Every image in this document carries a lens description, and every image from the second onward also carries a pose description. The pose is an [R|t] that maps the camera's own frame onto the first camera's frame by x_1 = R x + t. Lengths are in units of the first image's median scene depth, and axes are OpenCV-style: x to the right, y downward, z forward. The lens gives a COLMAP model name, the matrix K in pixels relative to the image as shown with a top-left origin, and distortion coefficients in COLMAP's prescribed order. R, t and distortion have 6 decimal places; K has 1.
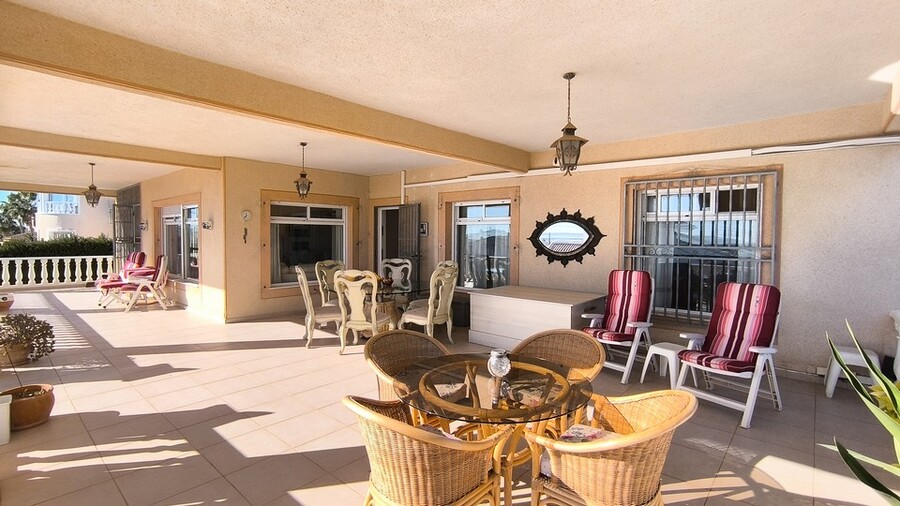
lens RADIAL K [[418.8, 0, 449.2], [0, 418.8, 250.1], [0, 0, 1]] dist [-0.019845, 0.014498]
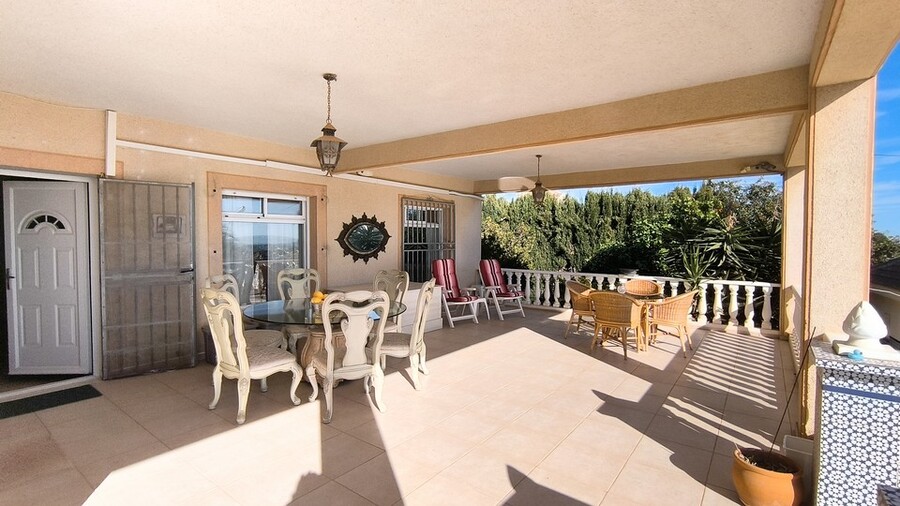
lens RADIAL K [[418.8, 0, 451.4], [0, 418.8, 256.5], [0, 0, 1]] dist [-0.019845, 0.014498]
pose [[-0.076424, -0.056807, 0.995456, -0.936549], [0.025022, 0.997952, 0.058871, -0.043321], [-0.996761, 0.029407, -0.074846, 0.887876]]
